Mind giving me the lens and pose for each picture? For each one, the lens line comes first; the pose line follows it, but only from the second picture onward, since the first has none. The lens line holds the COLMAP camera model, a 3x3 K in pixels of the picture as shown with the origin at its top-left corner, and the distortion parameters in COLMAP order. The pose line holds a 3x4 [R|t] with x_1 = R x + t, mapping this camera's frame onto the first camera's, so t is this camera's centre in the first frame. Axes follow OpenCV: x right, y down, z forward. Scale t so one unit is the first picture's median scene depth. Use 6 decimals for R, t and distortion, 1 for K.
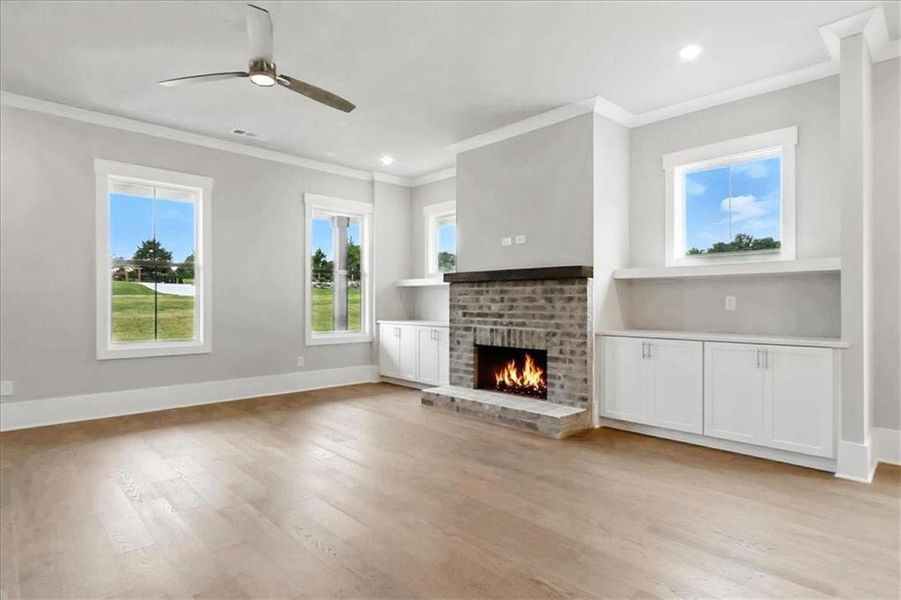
lens RADIAL K [[471.4, 0, 452.3], [0, 471.4, 301.1], [0, 0, 1]] dist [-0.023668, 0.002863]
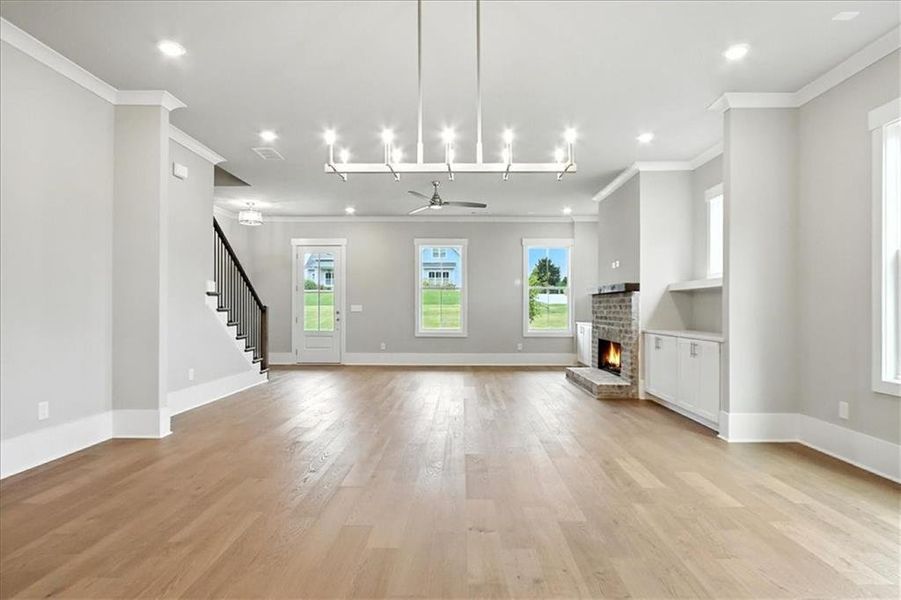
lens RADIAL K [[471.4, 0, 449.8], [0, 471.4, 304.4], [0, 0, 1]] dist [-0.023668, 0.002863]
pose [[0.697555, -0.005330, -0.716512, 0.847556], [-0.001790, 0.999956, -0.009181, 0.003380], [0.716529, 0.007687, 0.697515, -0.347174]]
